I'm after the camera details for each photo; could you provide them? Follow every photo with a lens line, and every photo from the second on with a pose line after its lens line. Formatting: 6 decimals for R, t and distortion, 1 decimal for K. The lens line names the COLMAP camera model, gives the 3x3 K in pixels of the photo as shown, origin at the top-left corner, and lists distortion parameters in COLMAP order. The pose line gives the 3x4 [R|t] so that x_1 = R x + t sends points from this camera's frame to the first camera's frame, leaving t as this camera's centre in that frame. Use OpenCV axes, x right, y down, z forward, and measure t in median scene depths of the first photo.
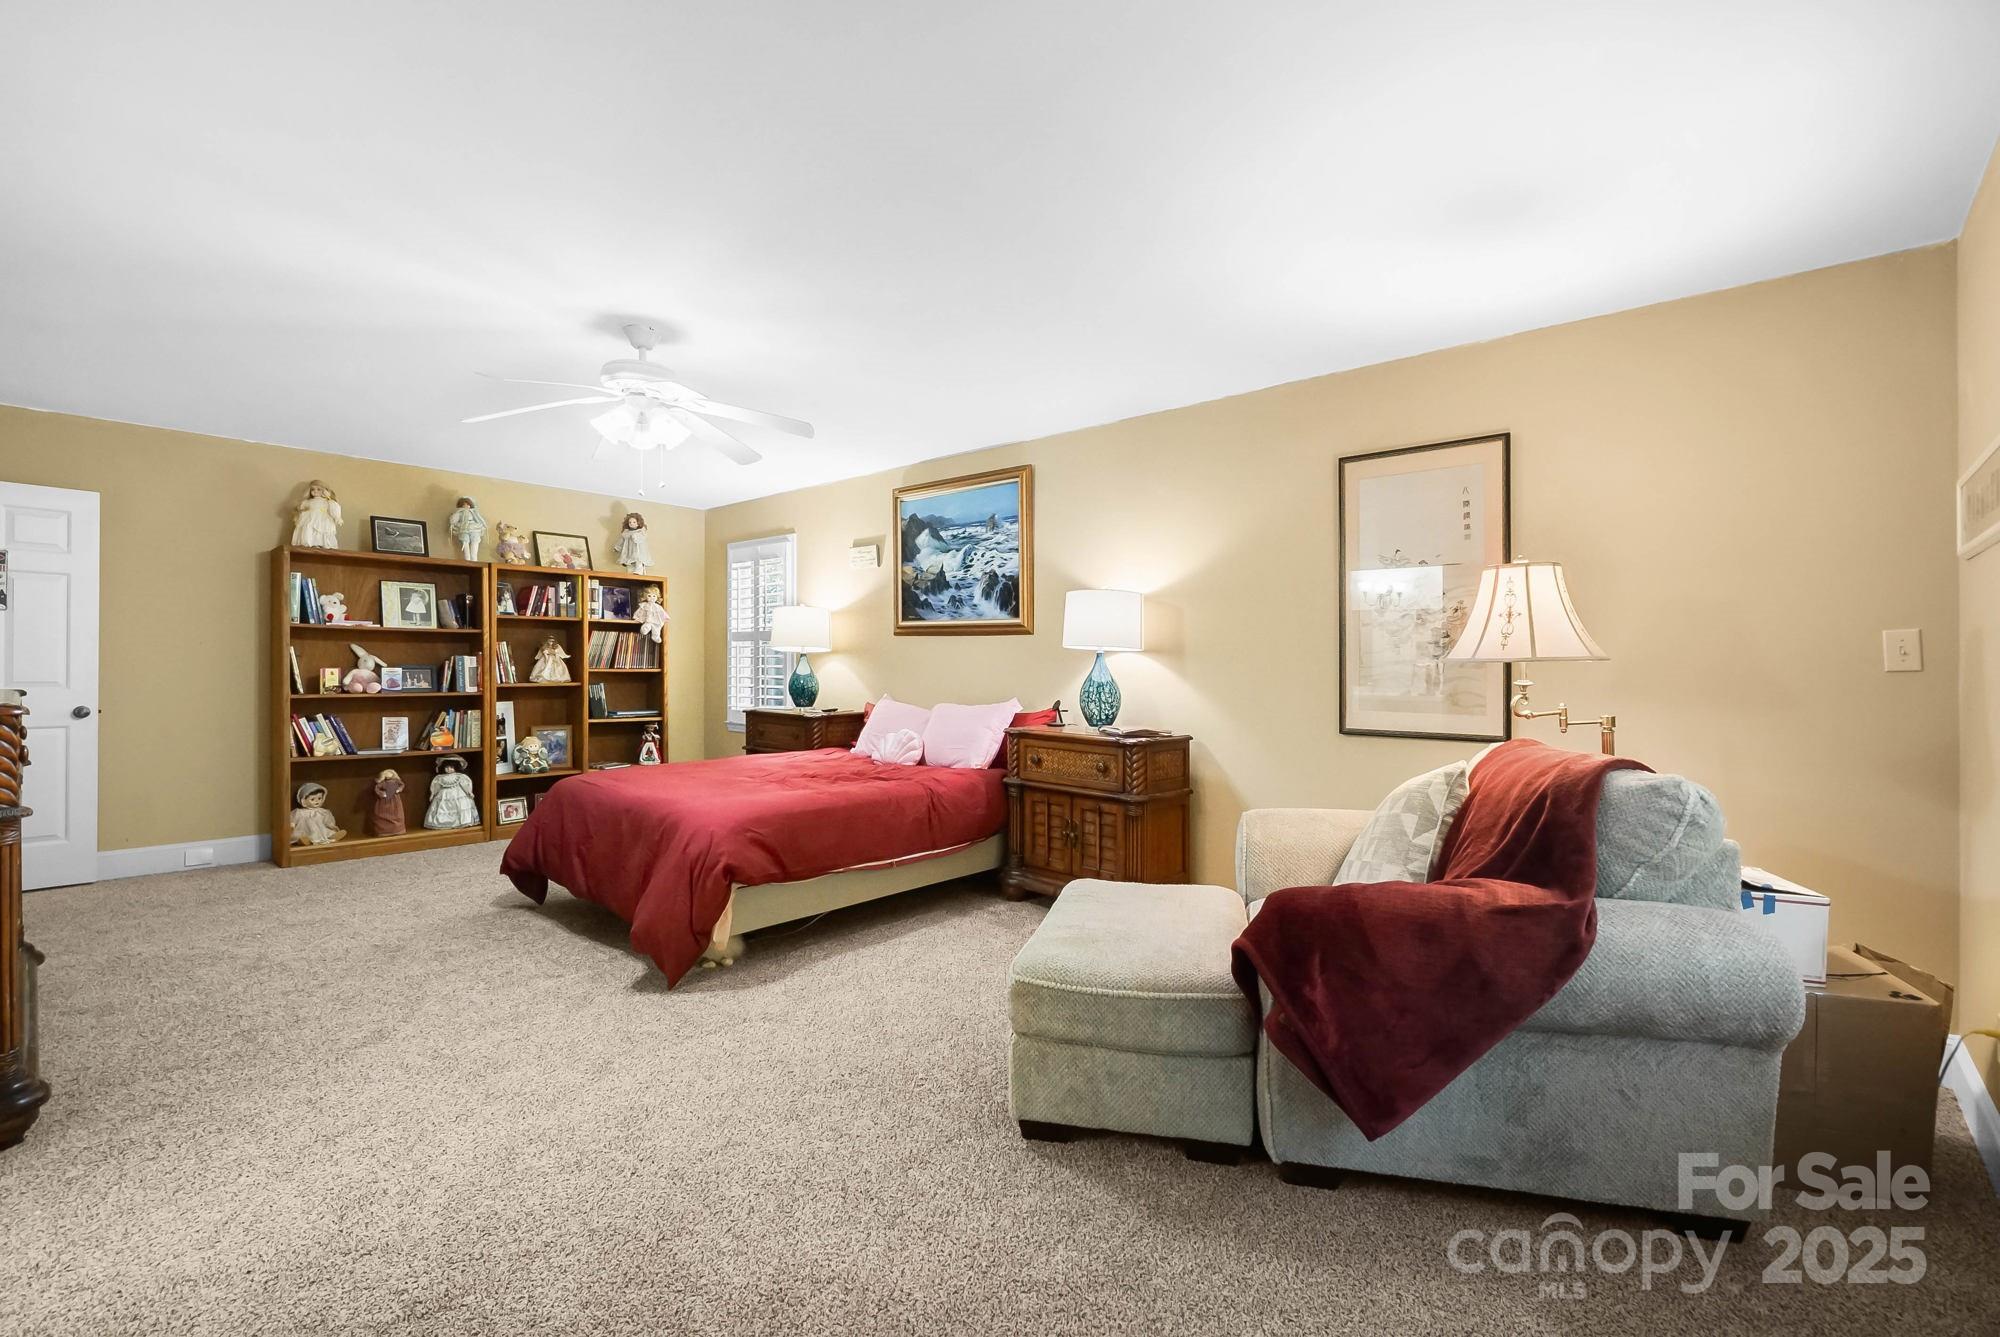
lens RADIAL K [[870.0, 0, 991.5], [0, 870.0, 663.0], [0, 0, 1]] dist [-0.004634, -0.000370]
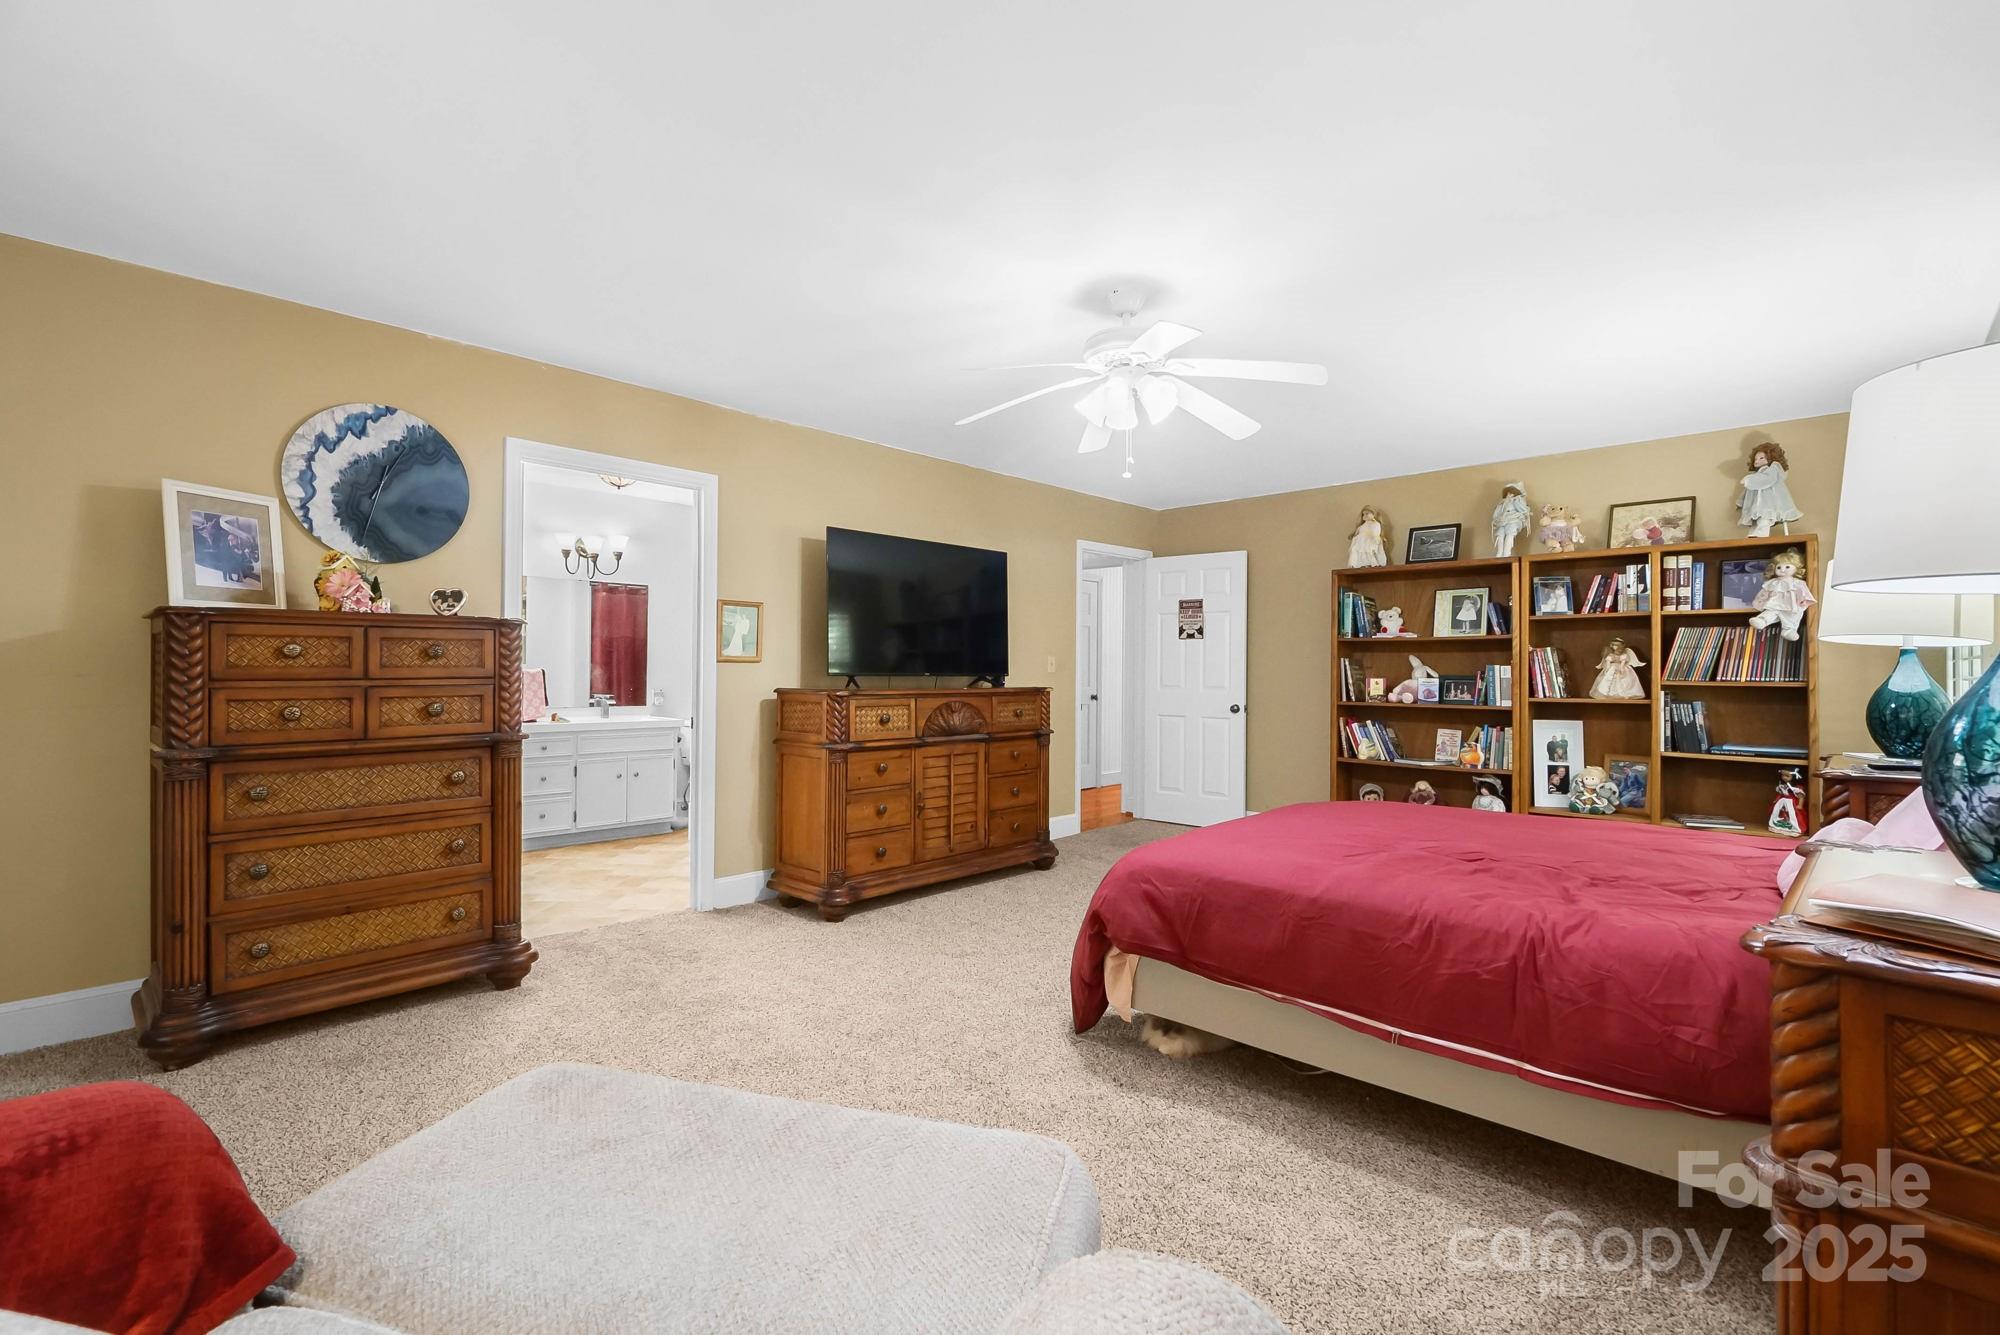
lens RADIAL K [[858.3, 0, 1000.9], [0, 858.3, 667.6], [0, 0, 1]] dist [0.002612, 0.000072]
pose [[-0.005446, -0.014343, -0.999882, 0.295687], [-0.005043, 0.999885, -0.014315, 0.010390], [0.999972, 0.004965, -0.005518, 0.540058]]
